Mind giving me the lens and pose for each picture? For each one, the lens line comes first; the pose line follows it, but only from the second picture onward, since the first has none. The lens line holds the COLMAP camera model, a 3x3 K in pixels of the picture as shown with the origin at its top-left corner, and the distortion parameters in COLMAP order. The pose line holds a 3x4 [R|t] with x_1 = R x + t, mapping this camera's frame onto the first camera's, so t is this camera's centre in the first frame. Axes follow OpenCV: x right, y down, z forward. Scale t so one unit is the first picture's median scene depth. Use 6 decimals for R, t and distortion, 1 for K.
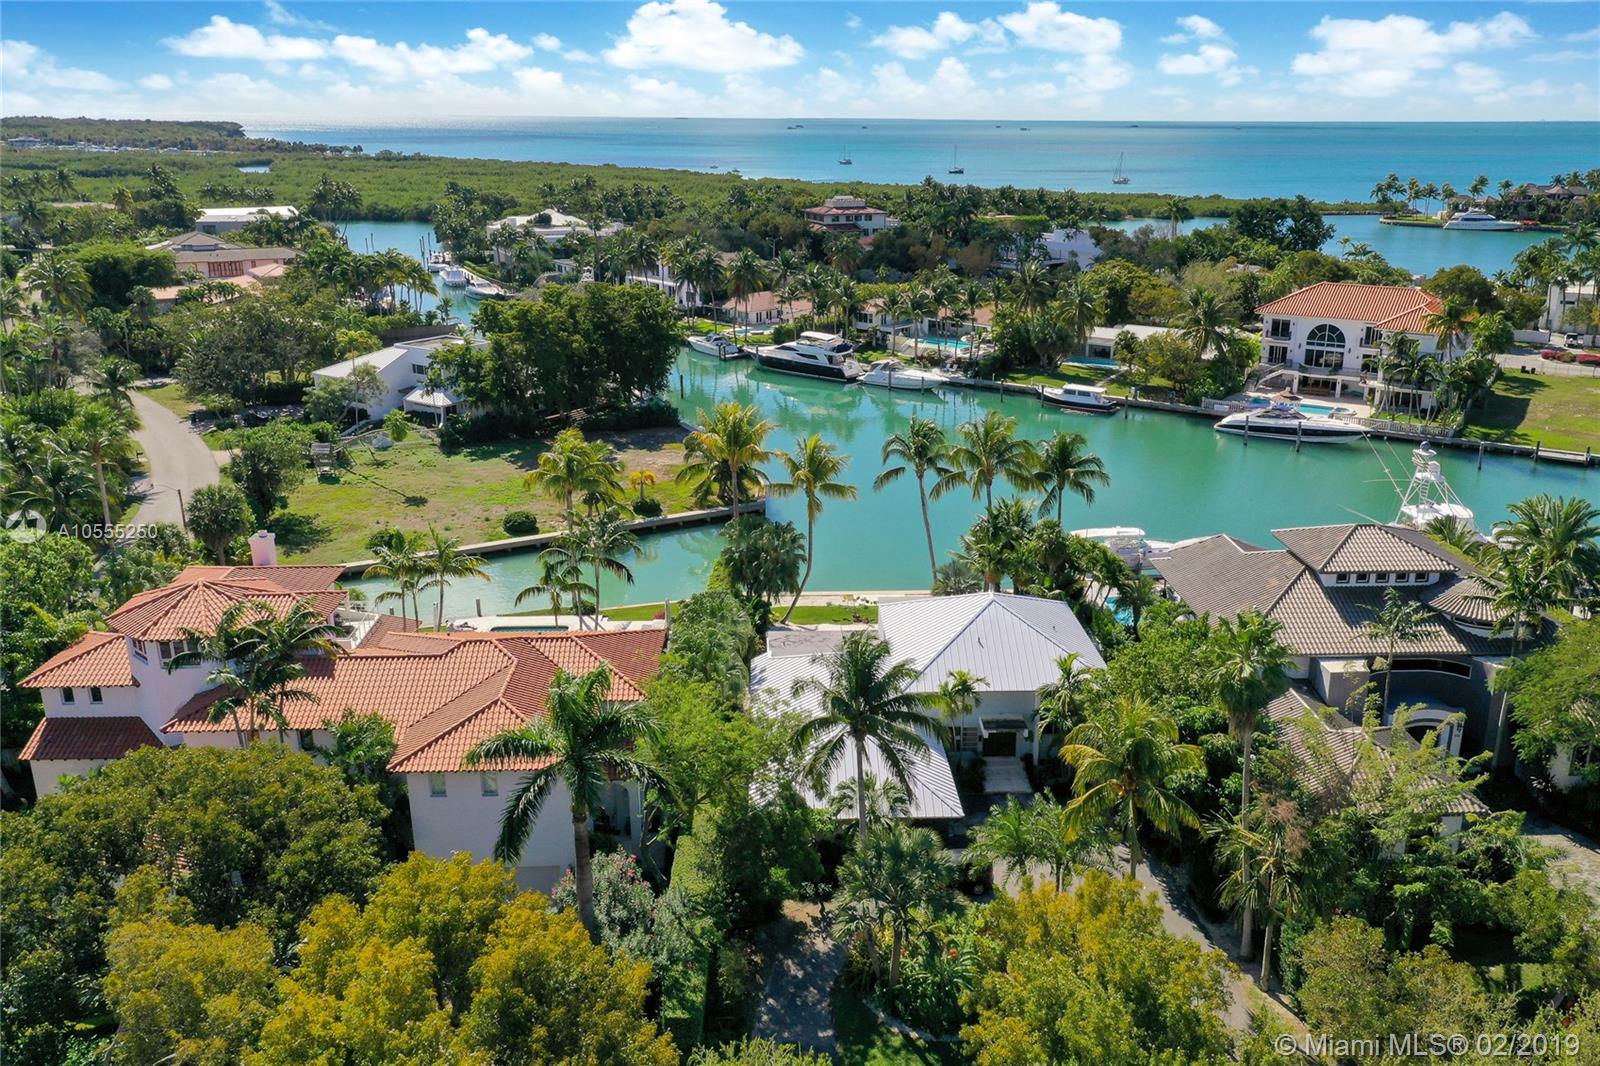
lens RADIAL K [[1288.0, 0, 821.4], [0, 1288.0, 531.7], [0, 0, 1]] dist [0.022142, 0.004222]
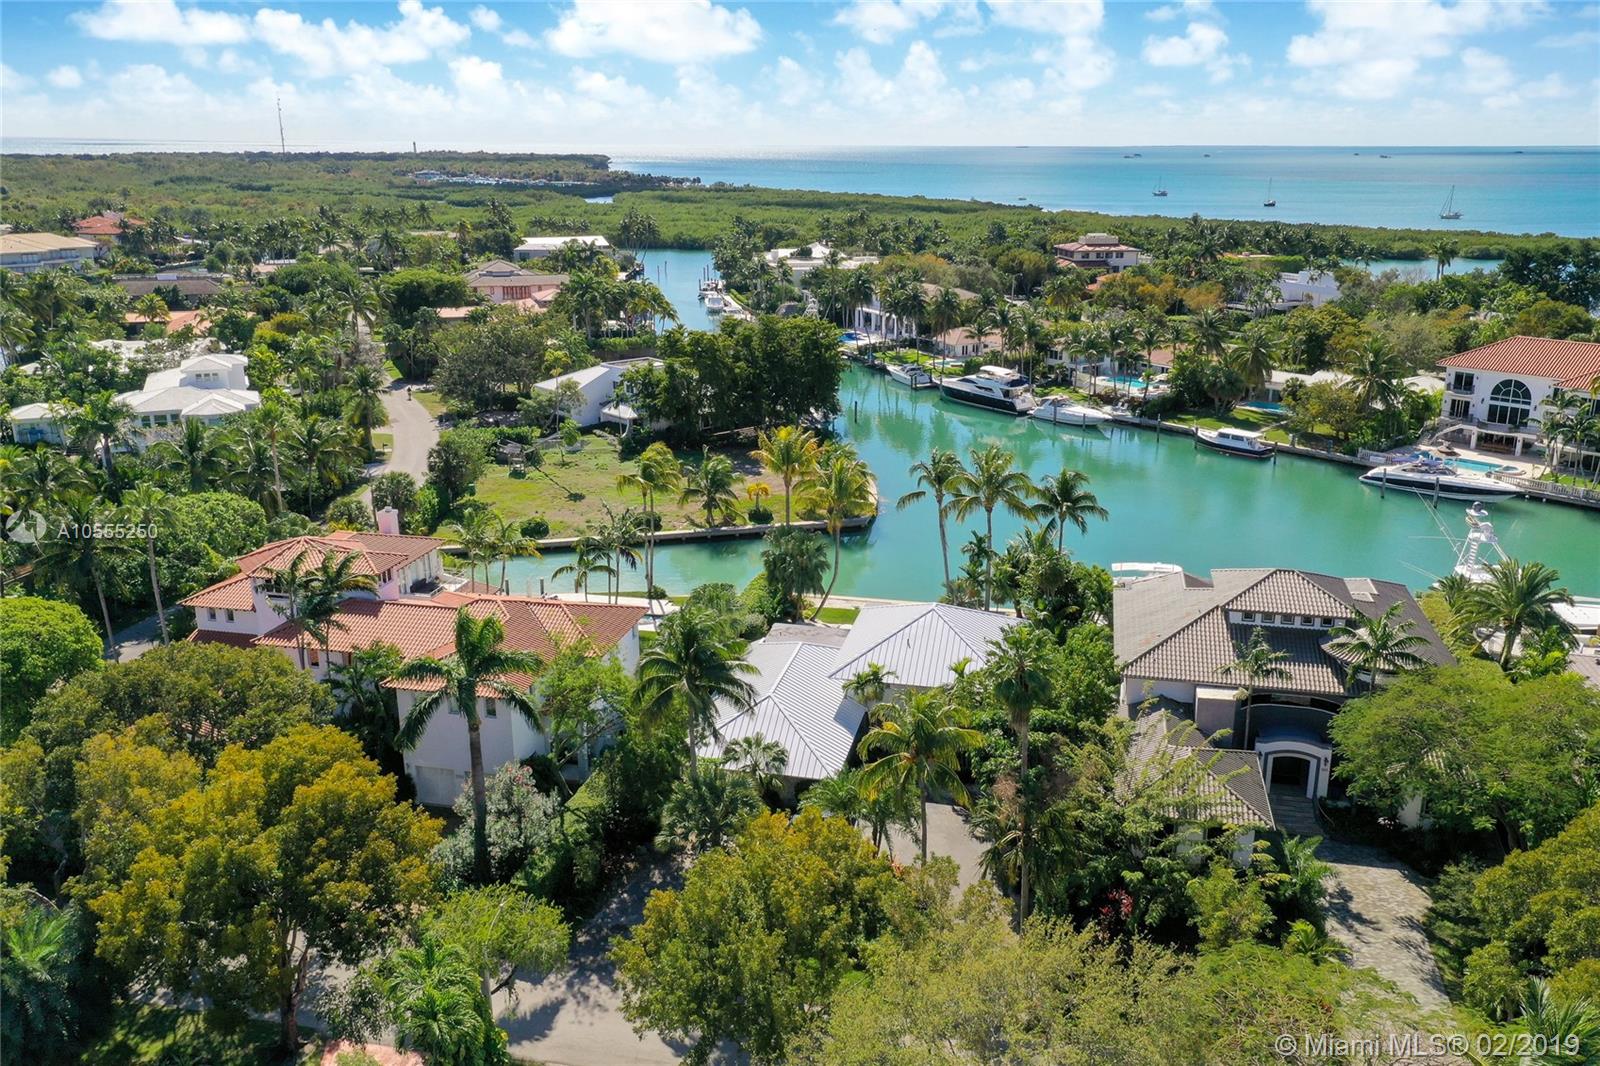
lens RADIAL K [[1288.0, 0, 821.4], [0, 1288.0, 531.7], [0, 0, 1]] dist [0.022142, 0.004222]
pose [[0.965697, 0.072048, -0.249476, 0.140231], [-0.076721, 0.997012, -0.009043, 0.000974], [0.248079, 0.027872, 0.968339, -0.061162]]
